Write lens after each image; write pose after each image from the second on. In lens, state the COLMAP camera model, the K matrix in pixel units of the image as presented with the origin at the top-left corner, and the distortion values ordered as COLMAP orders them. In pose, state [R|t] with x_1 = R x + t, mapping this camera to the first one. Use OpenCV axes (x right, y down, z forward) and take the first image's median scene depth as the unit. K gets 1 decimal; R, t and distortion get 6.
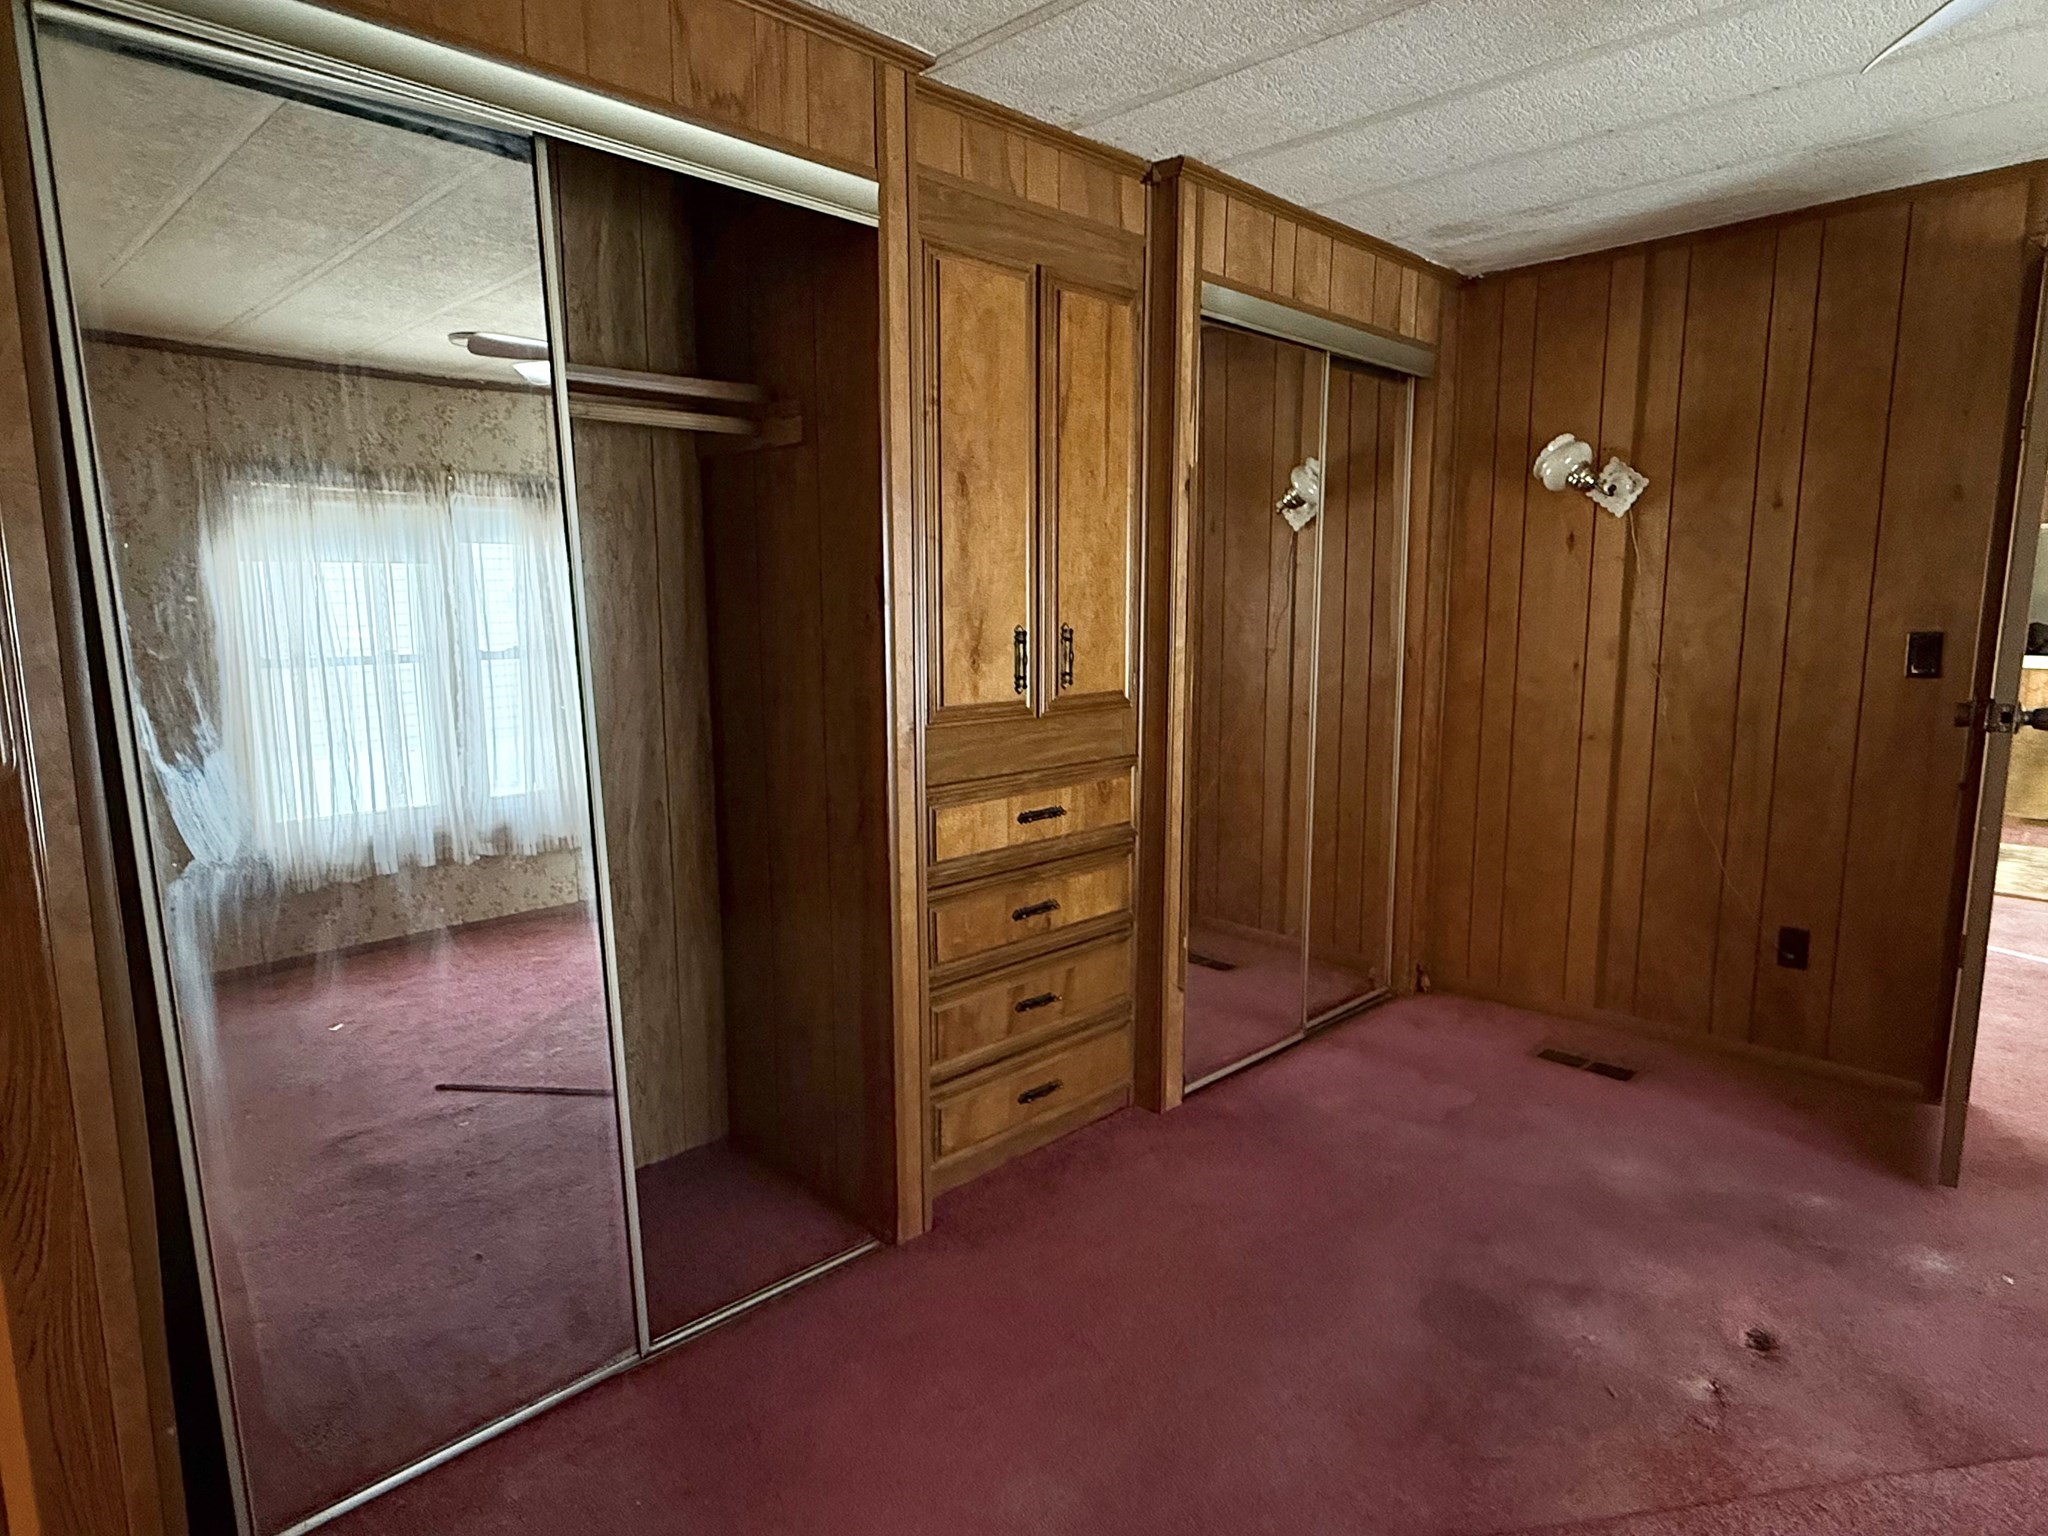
lens RADIAL K [[1098.0, 0, 1024.0], [0, 1098.0, 768.0], [0, 0, 1]] dist [-0.023939, -0.000551]
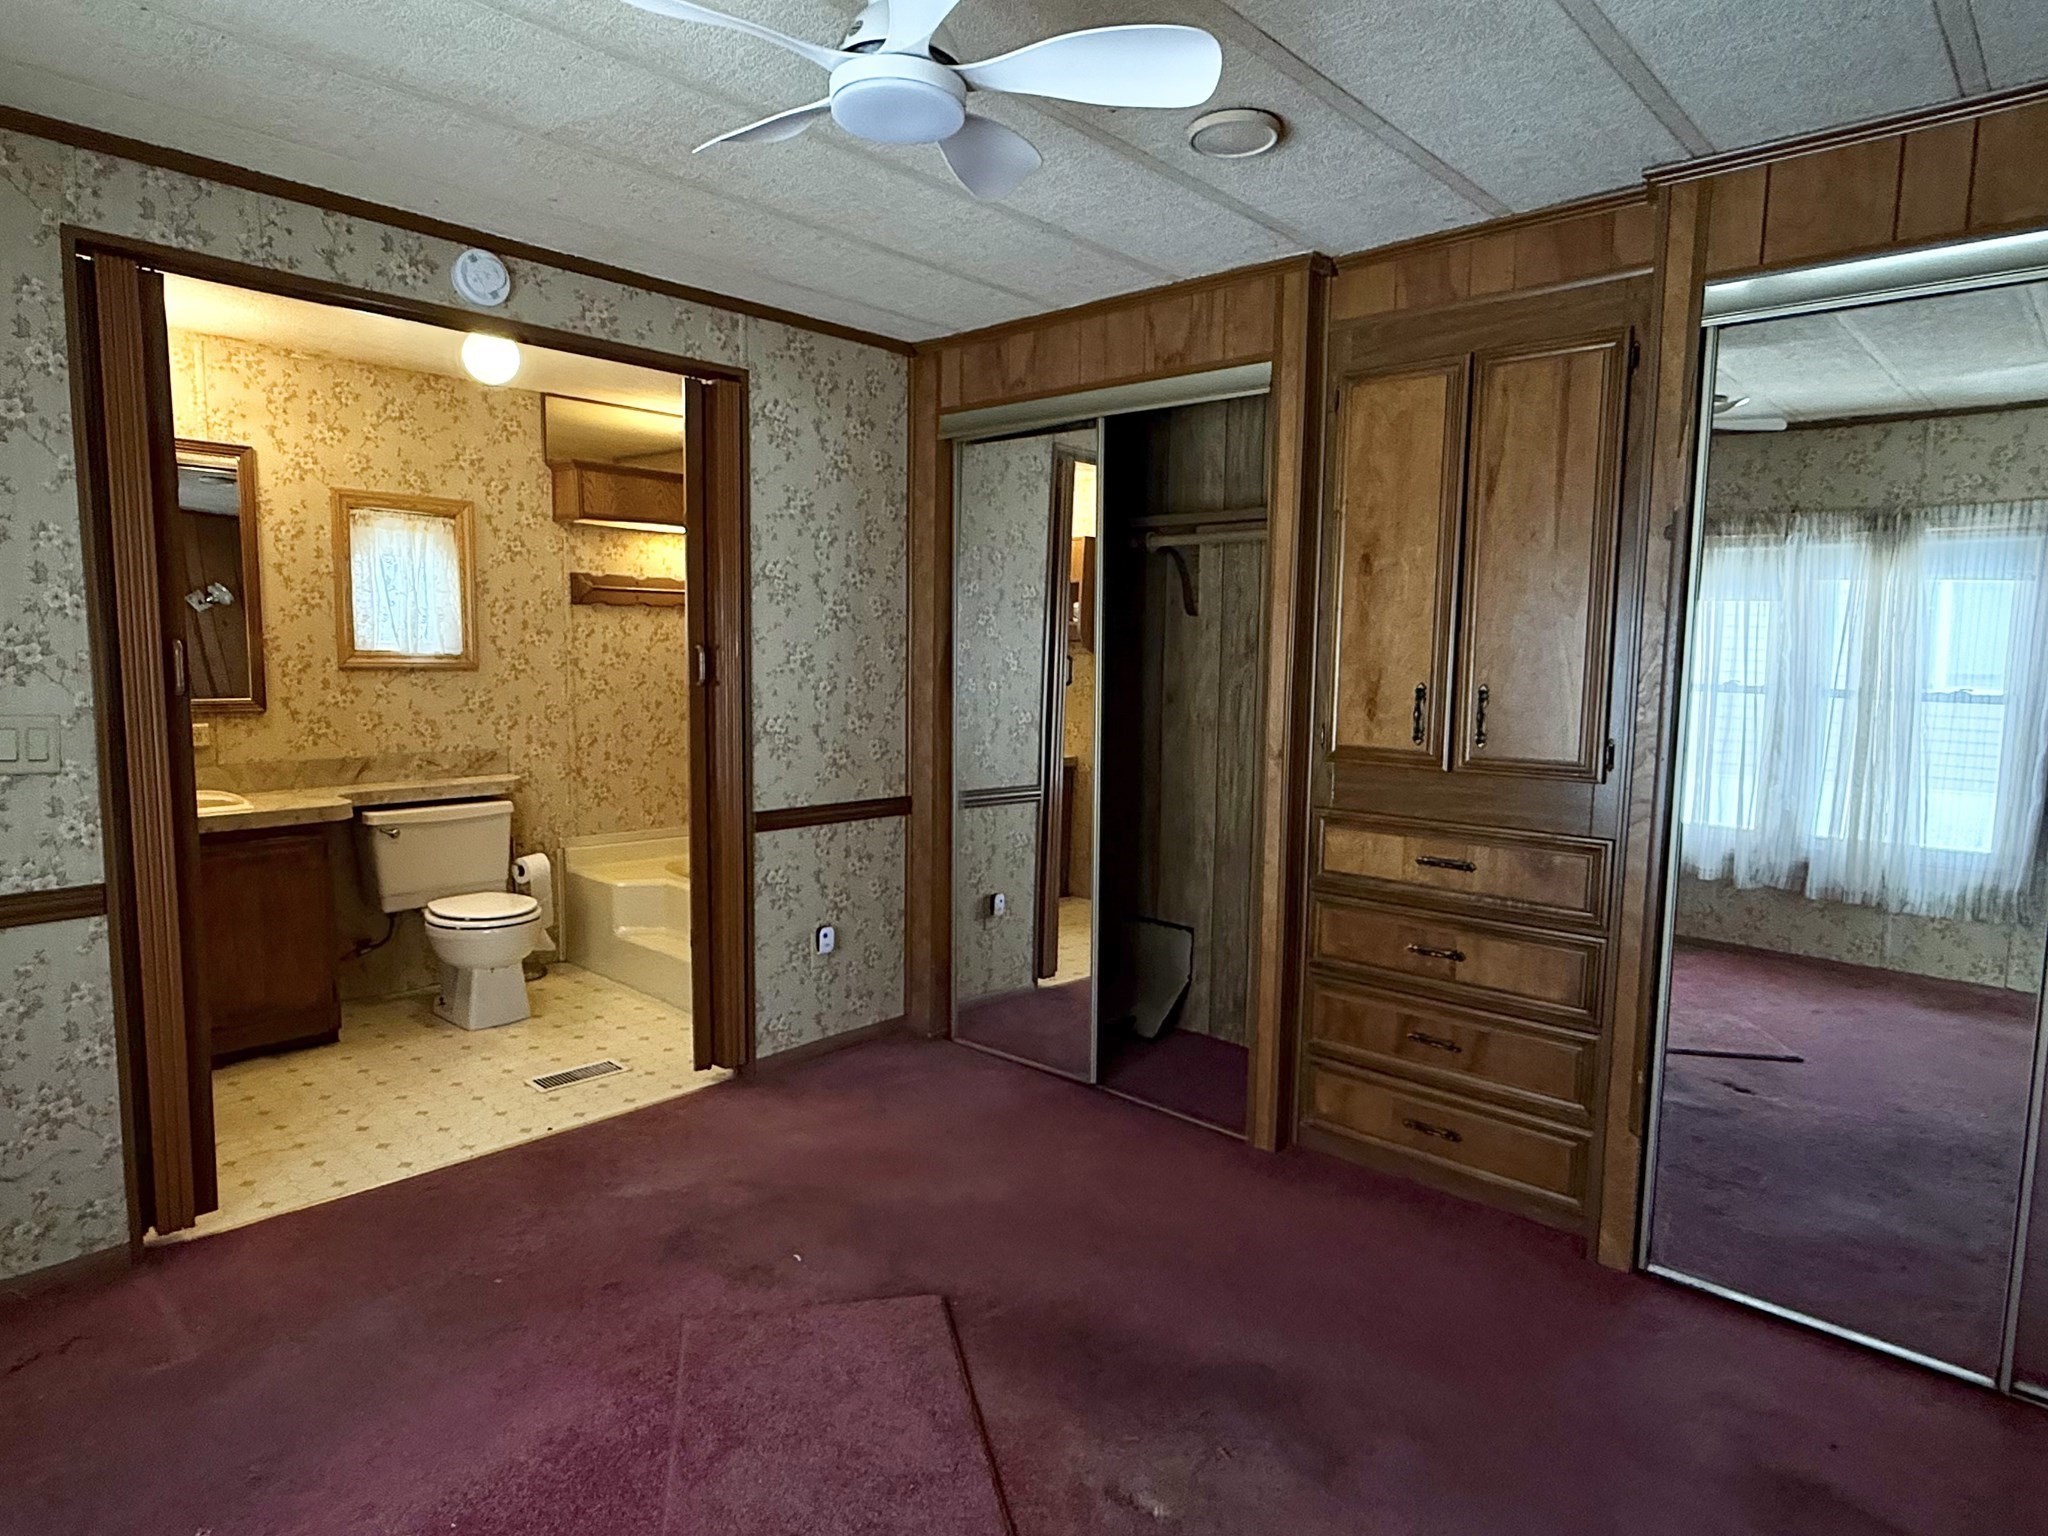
lens RADIAL K [[1181.1, 0, 1026.4], [0, 1181.1, 736.7], [0, 0, 1]] dist [-0.108799, -0.000099]
pose [[0.056238, 0.105868, -0.992789, 1.109815], [-0.146996, 0.984404, 0.096647, -0.128577], [0.987537, 0.140500, 0.070923, 0.522429]]
